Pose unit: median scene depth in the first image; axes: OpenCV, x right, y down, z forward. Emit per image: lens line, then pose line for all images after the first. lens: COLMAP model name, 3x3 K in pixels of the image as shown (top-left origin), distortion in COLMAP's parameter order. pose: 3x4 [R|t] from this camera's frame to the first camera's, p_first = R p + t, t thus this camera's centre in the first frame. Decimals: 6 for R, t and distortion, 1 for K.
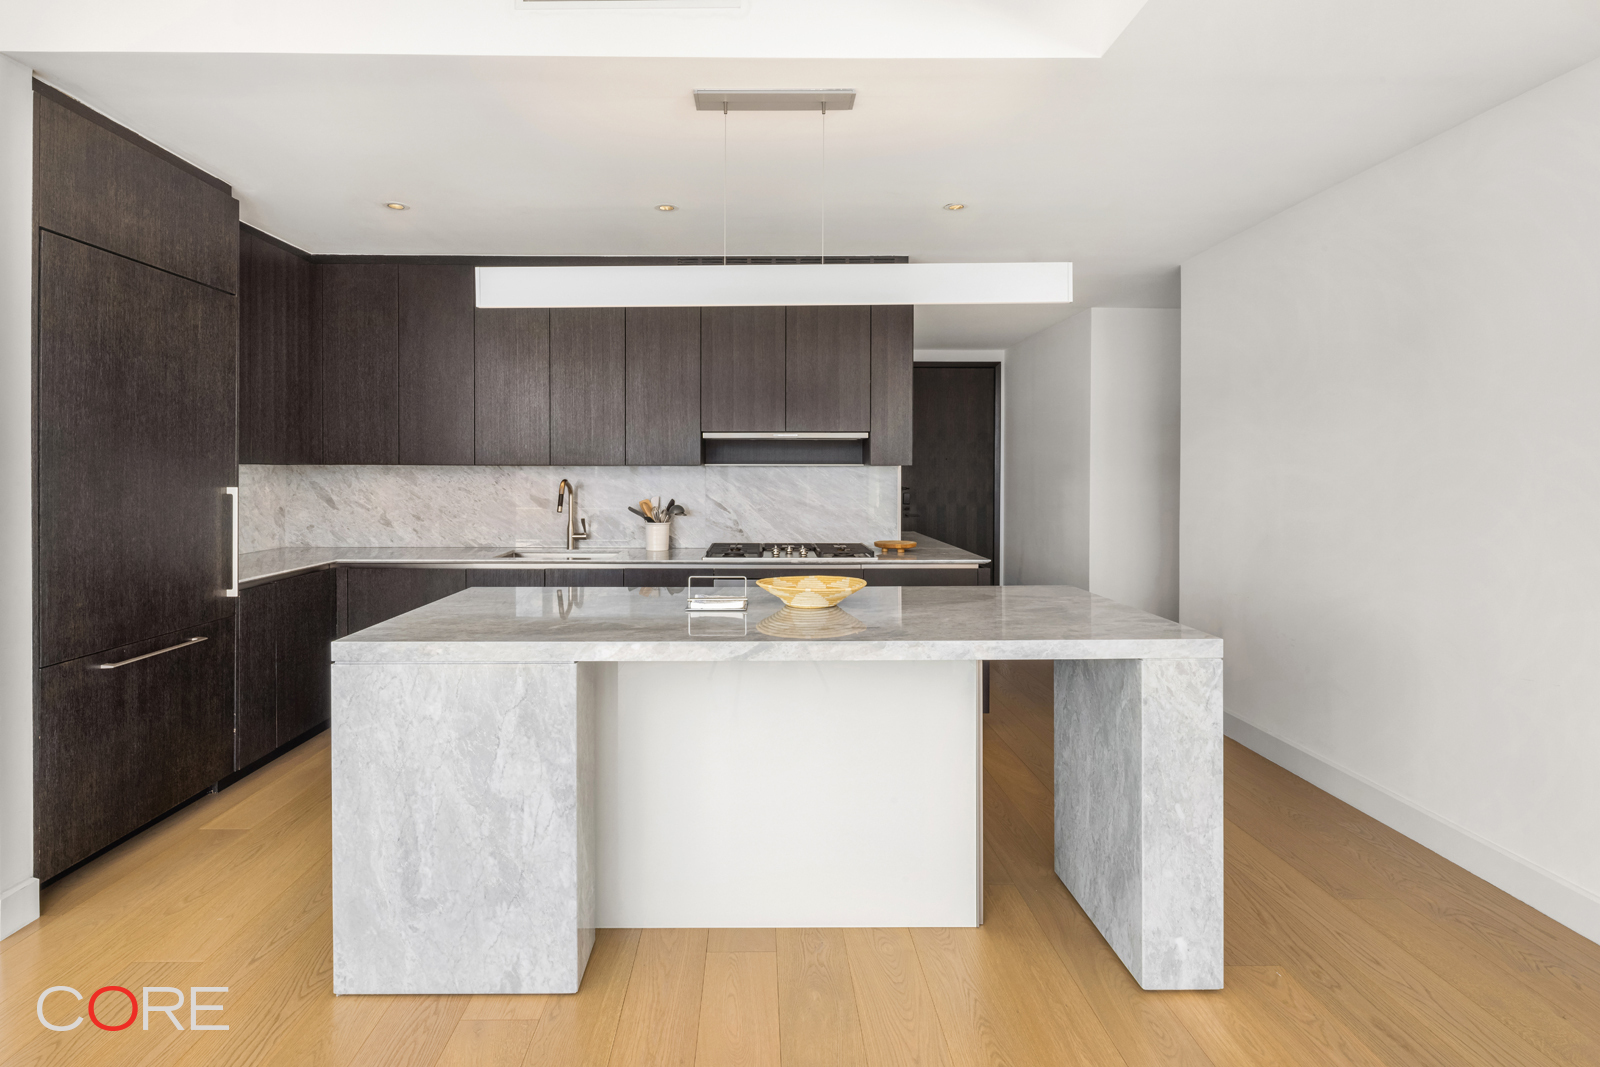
lens RADIAL K [[787.0, 0, 799.5], [0, 787.0, 472.7], [0, 0, 1]] dist [0.000032, -0.000075]
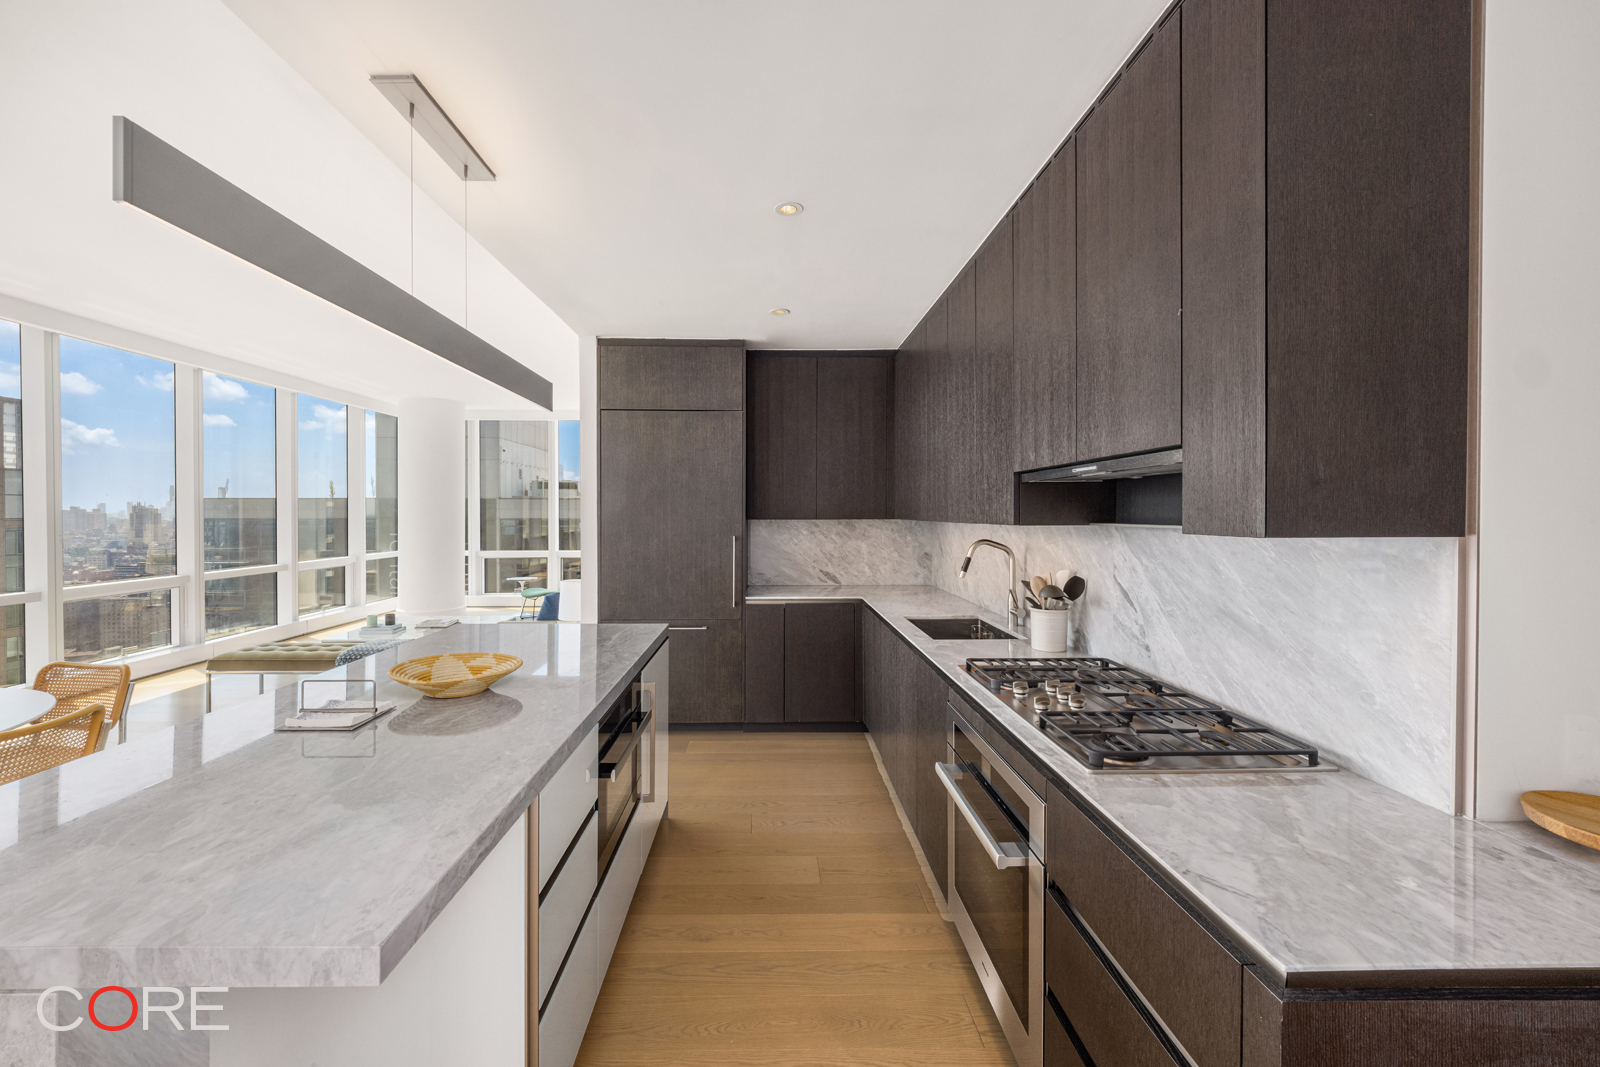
lens RADIAL K [[660.4, 0, 797.8], [0, 660.4, 499.1], [0, 0, 1]] dist [-0.000841, -0.000034]
pose [[-0.019619, -0.022264, -0.999560, 0.383135], [-0.003587, 0.999747, -0.022198, -0.016849], [0.999801, 0.003149, -0.019694, 0.770404]]
